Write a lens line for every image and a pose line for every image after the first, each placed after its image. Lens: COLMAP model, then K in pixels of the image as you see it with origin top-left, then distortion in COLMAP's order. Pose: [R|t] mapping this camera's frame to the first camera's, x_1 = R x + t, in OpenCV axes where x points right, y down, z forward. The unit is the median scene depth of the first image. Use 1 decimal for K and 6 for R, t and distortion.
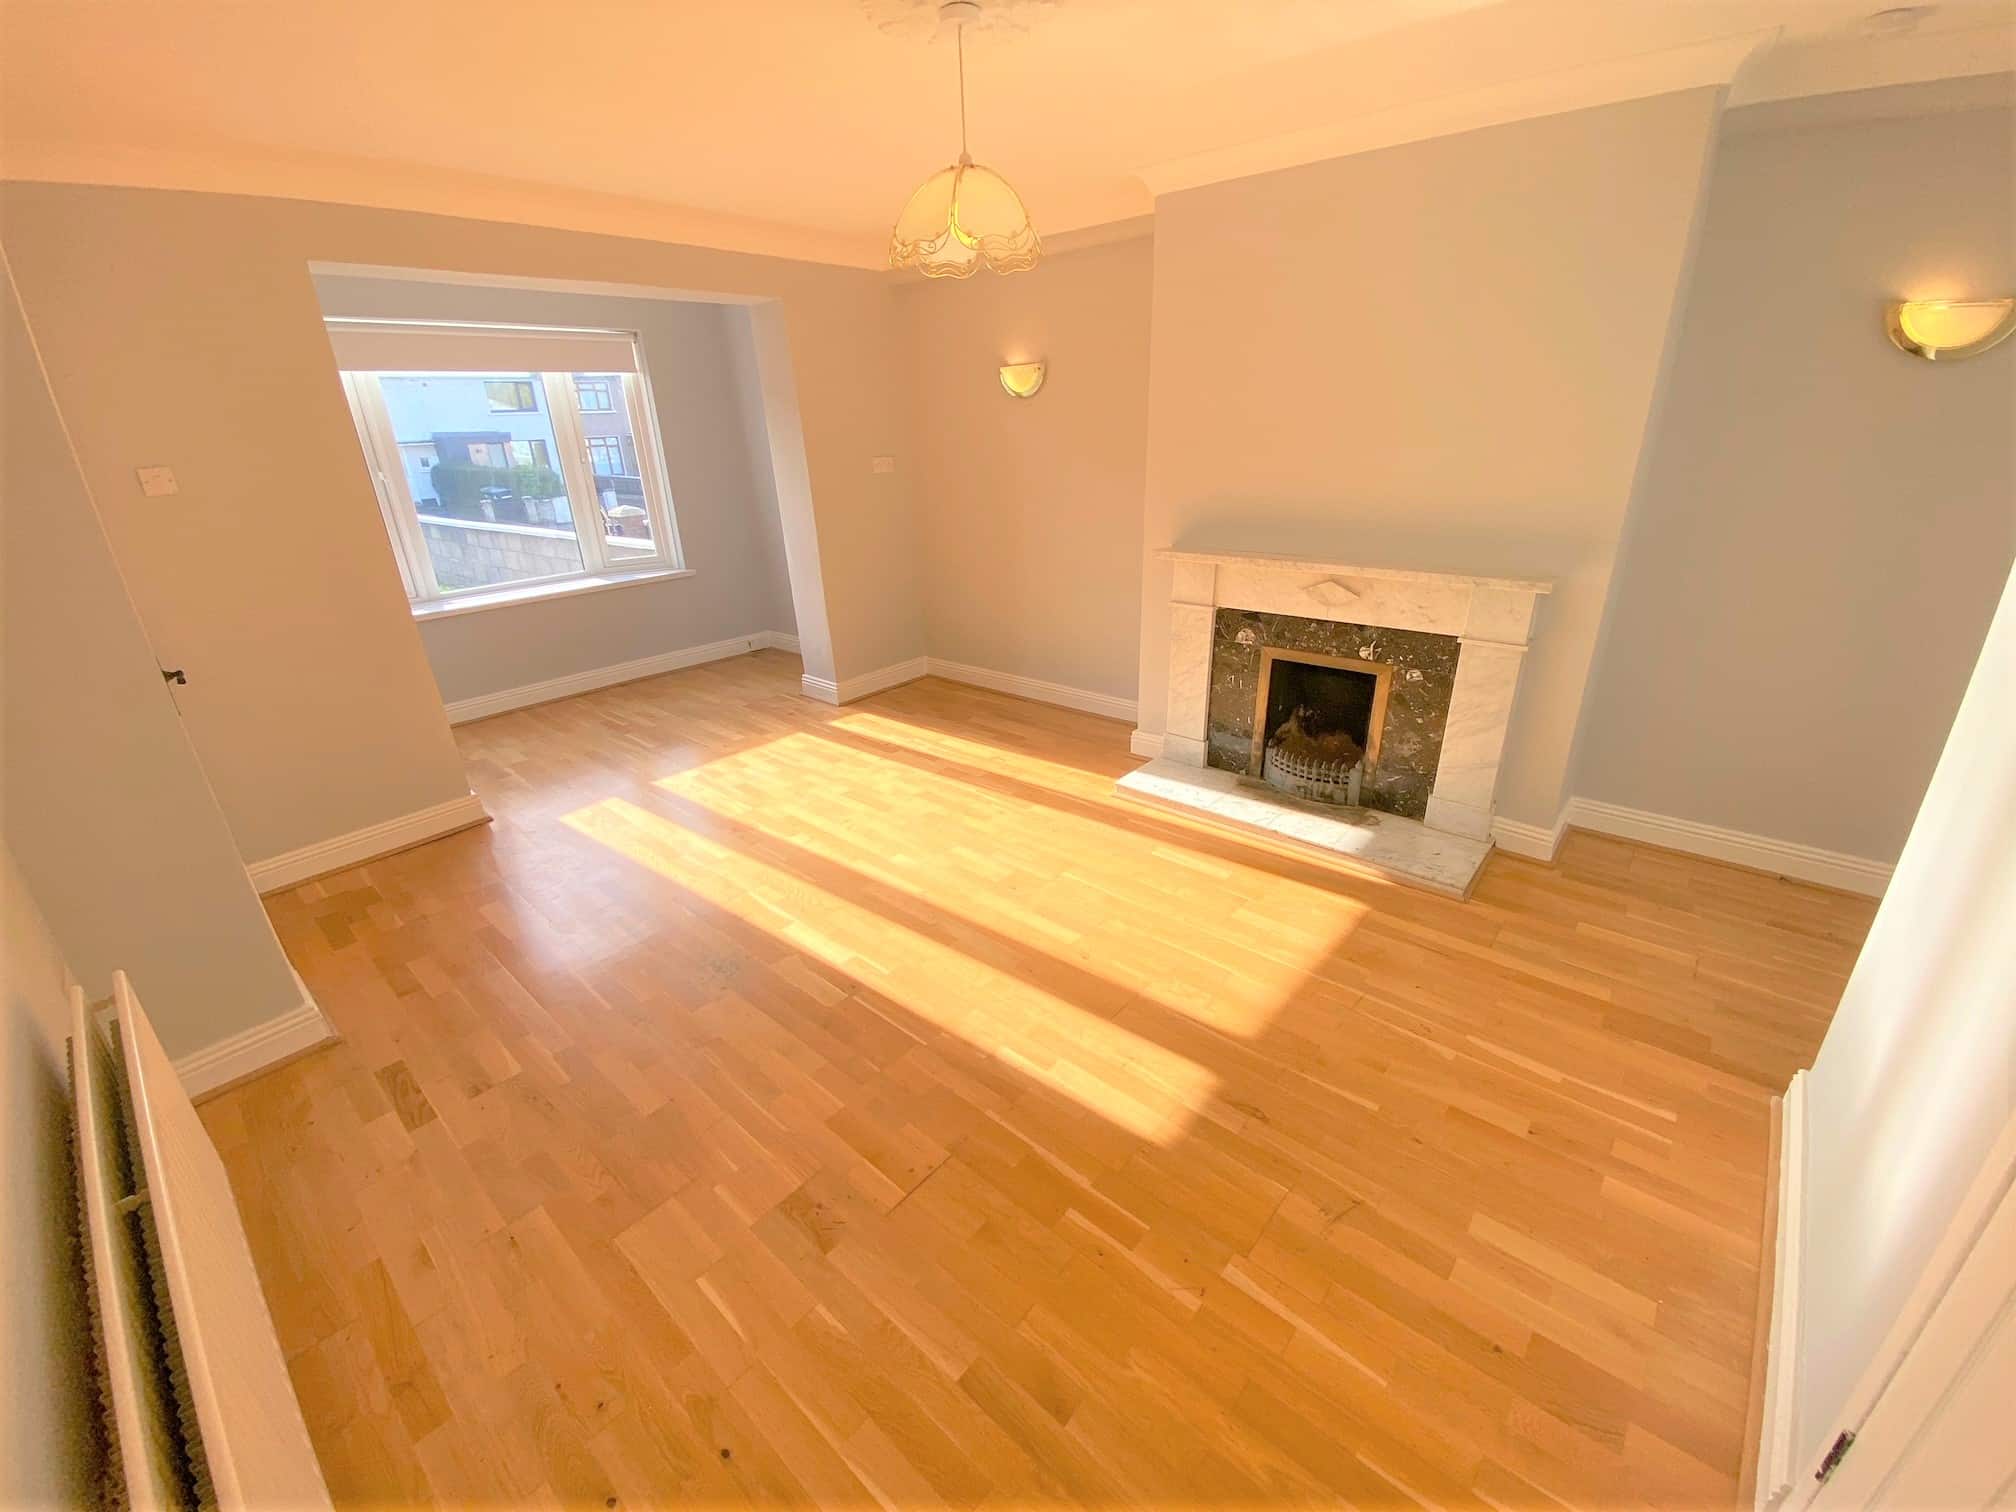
lens RADIAL K [[817.4, 0, 1005.0], [0, 817.4, 752.9], [0, 0, 1]] dist [0.039987, -0.030778]
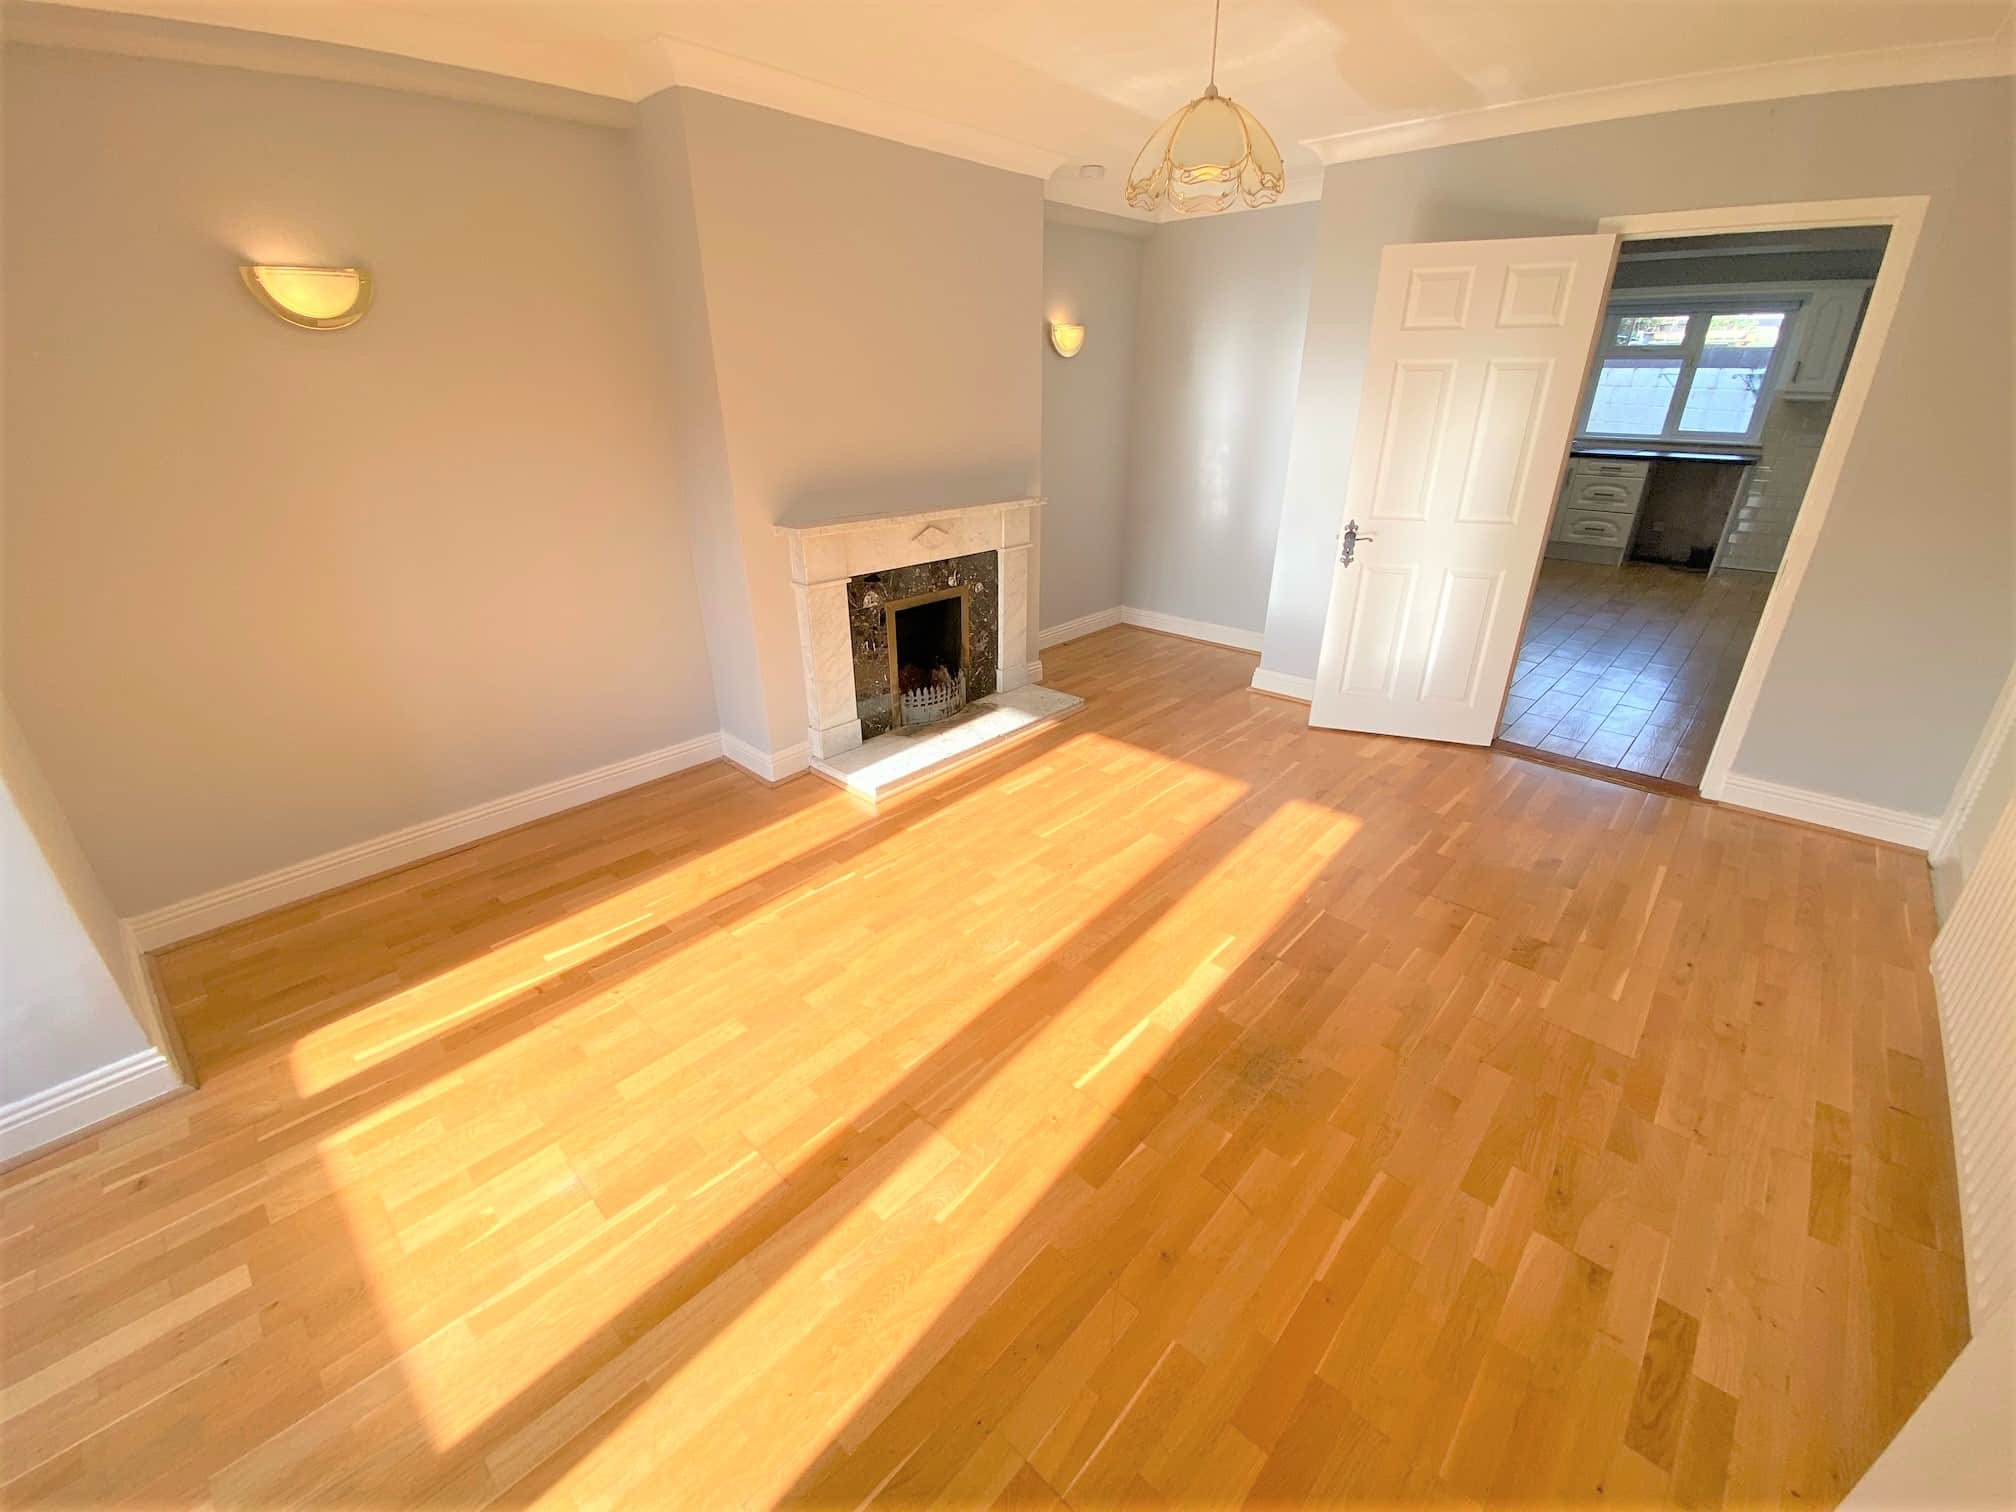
lens RADIAL K [[801.6, 0, 1004.6], [0, 801.6, 756.3], [0, 0, 1]] dist [0.036831, -0.029315]
pose [[0.028367, -0.384524, 0.922679, -0.742230], [0.380446, 0.857735, 0.345762, -0.273406], [-0.924368, 0.341221, 0.170622, 0.790454]]
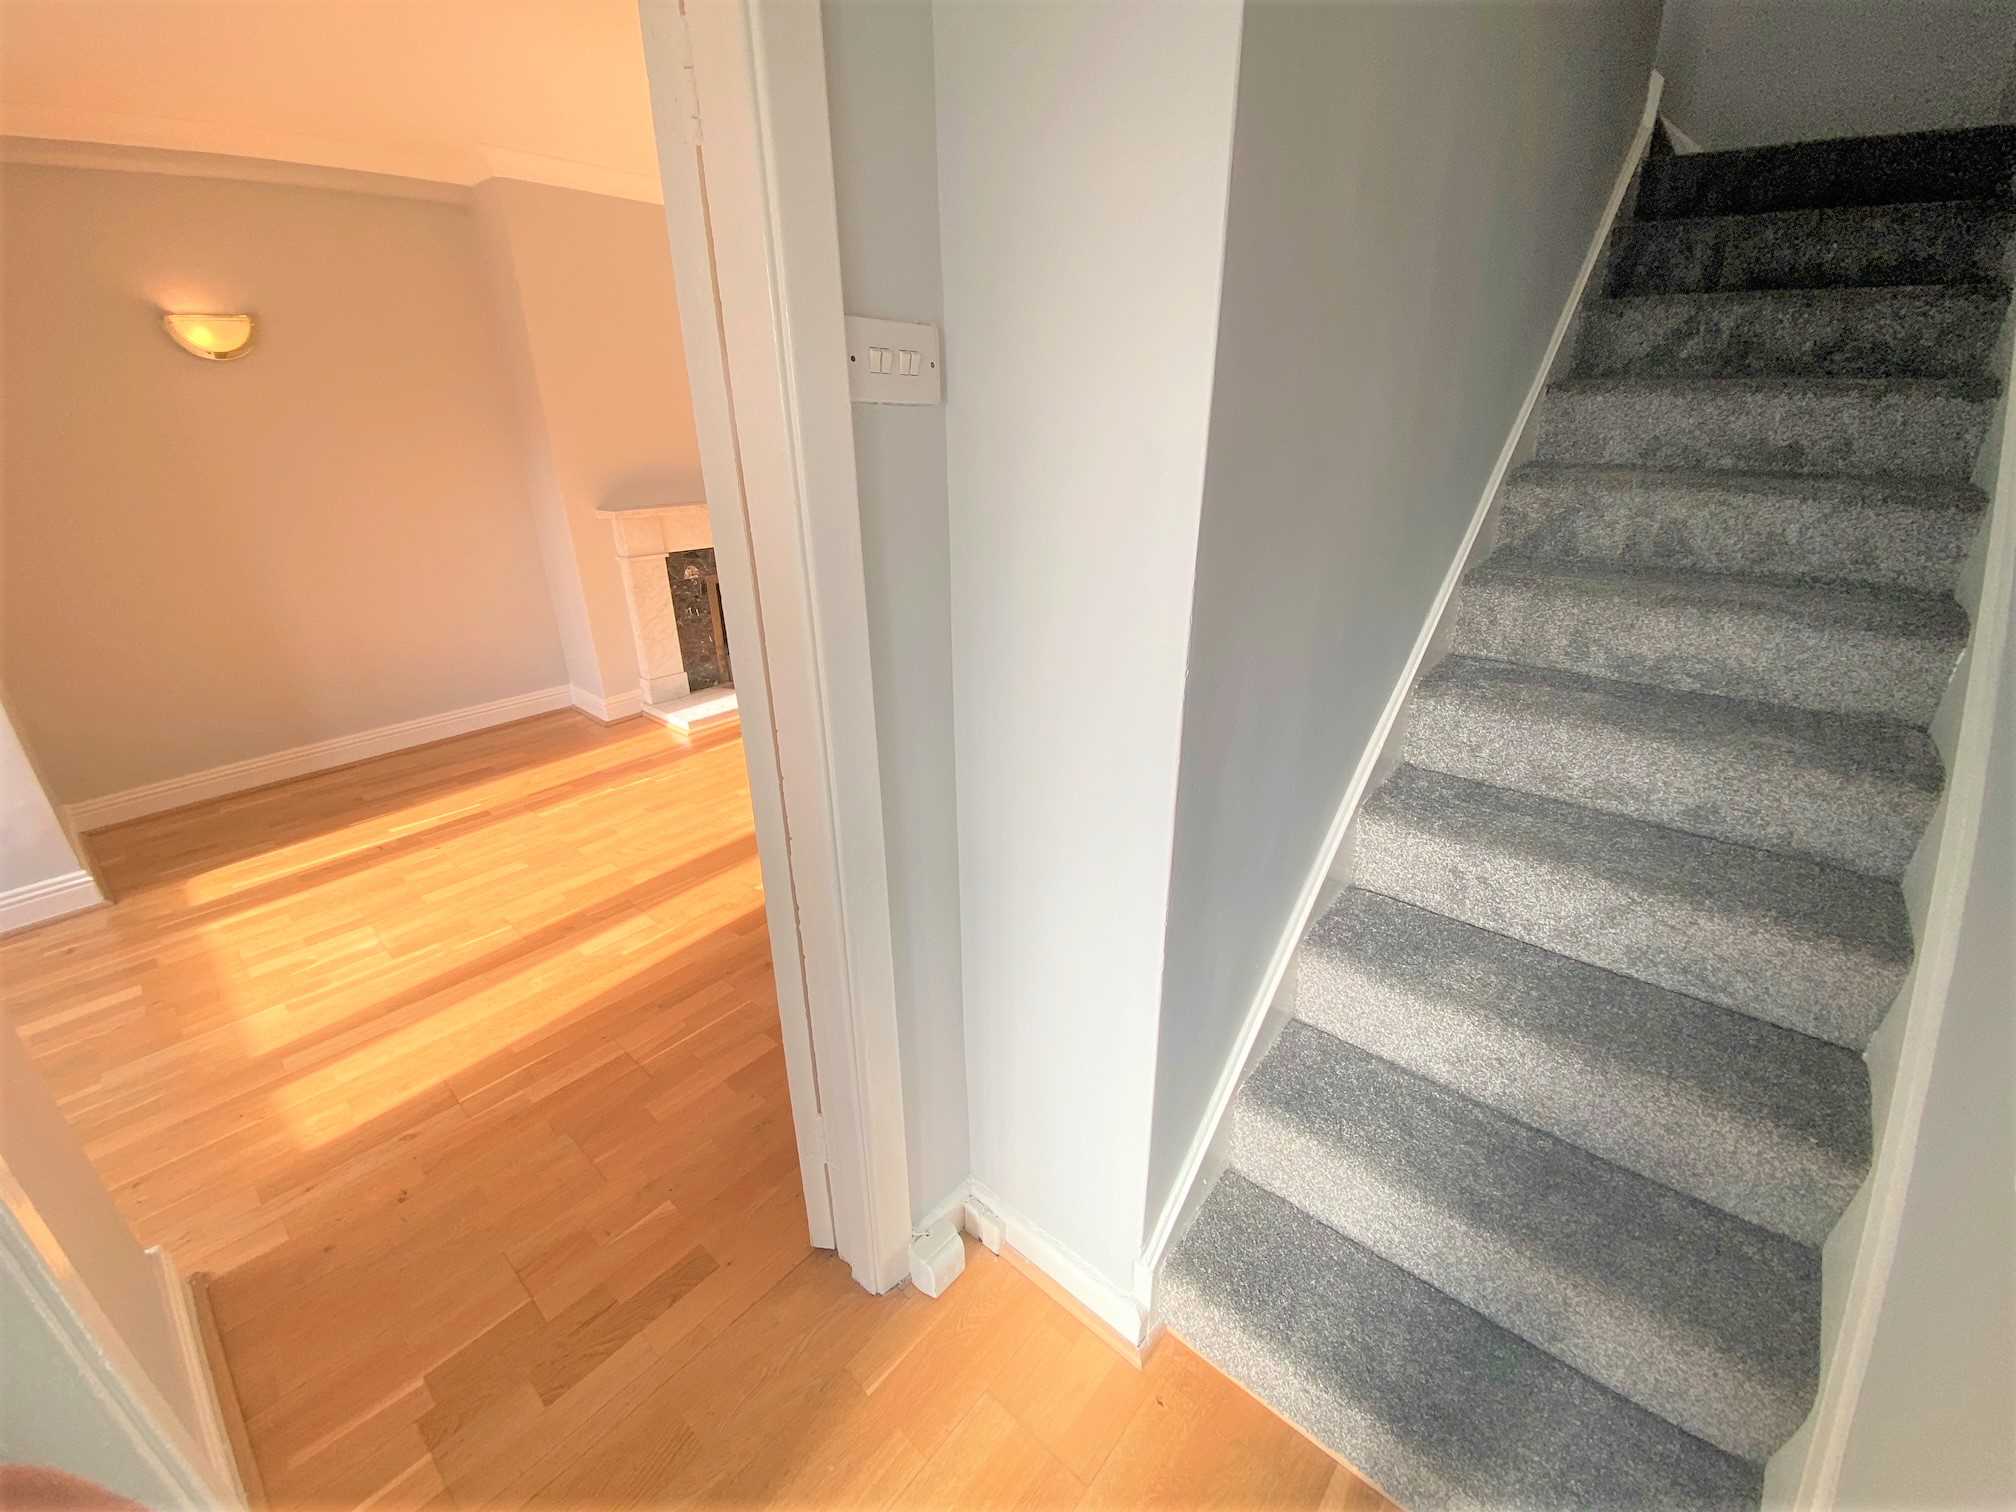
lens RADIAL K [[817.4, 0, 1005.0], [0, 817.4, 752.9], [0, 0, 1]] dist [0.039987, -0.030778]
pose [[-0.001075, -0.358332, 0.933594, -1.030910], [0.386095, 0.861054, 0.330934, -0.144211], [-0.922458, 0.360811, 0.137425, 0.520119]]
